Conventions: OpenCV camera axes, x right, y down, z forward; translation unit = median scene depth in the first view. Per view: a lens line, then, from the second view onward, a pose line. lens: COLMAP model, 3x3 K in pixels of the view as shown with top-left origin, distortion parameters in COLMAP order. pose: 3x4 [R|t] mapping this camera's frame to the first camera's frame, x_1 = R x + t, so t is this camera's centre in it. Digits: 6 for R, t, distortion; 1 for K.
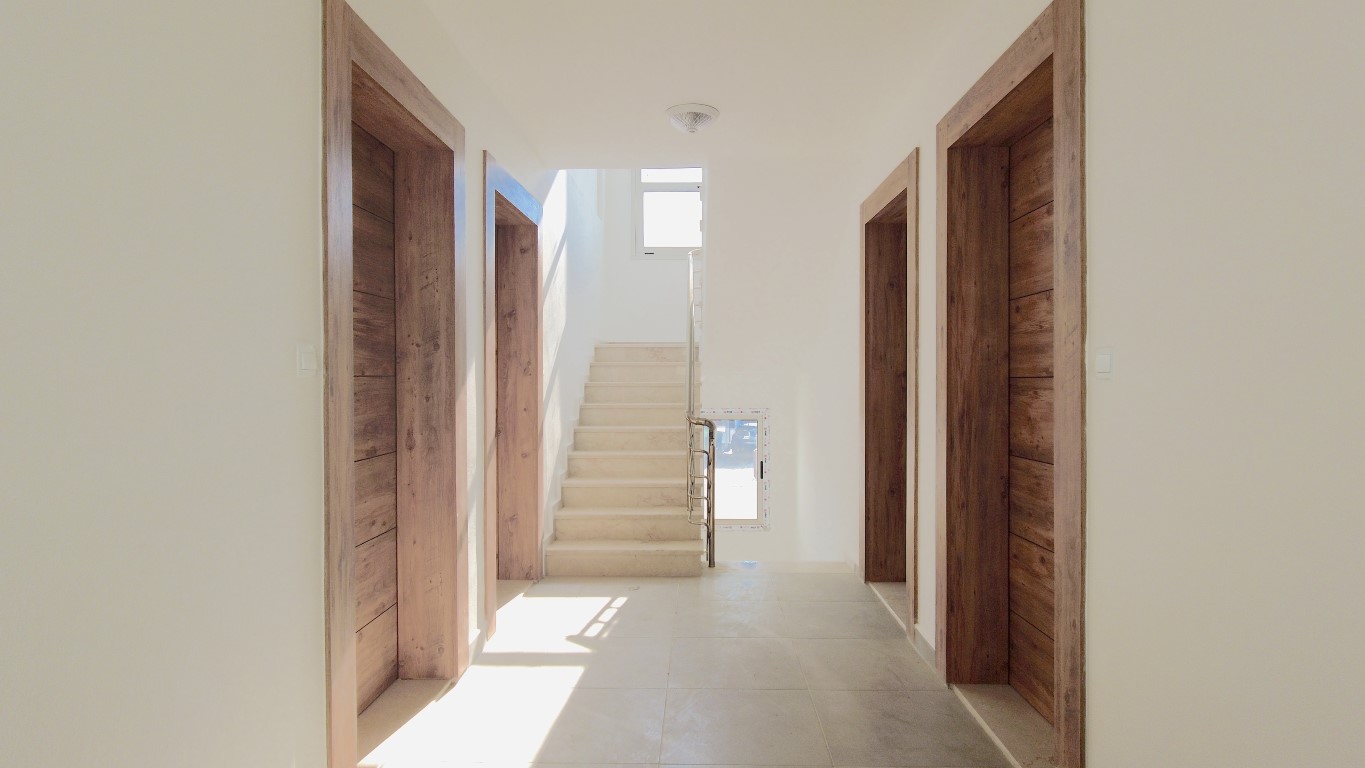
lens RADIAL K [[728.7, 0, 682.5], [0, 728.7, 384.0], [0, 0, 1]] dist [-0.007486, -0.000884]
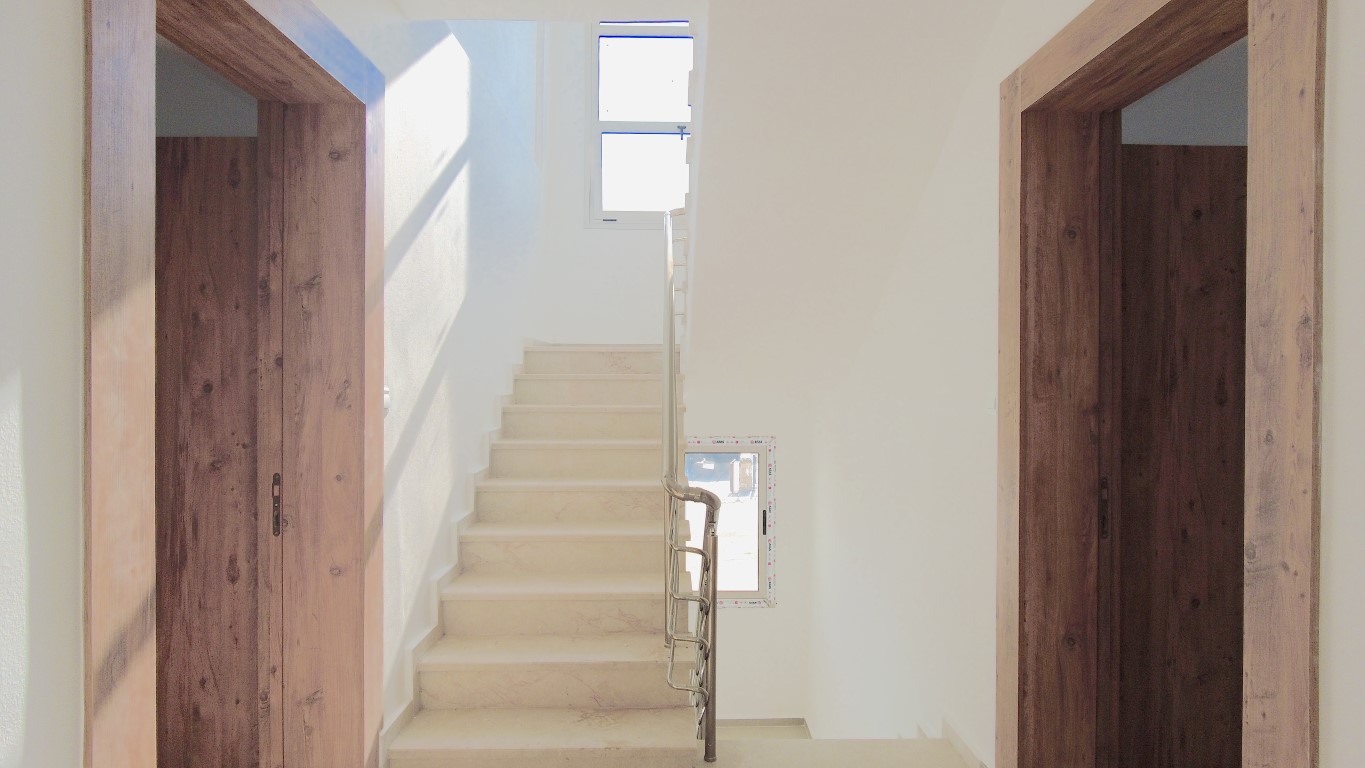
lens RADIAL K [[728.7, 0, 682.5], [0, 728.7, 384.0], [0, 0, 1]] dist [-0.007486, -0.000884]
pose [[0.999182, 0.004461, 0.040183, -0.003409], [-0.004280, 0.999980, -0.004600, -0.024817], [-0.040202, 0.004424, 0.999182, 0.456752]]
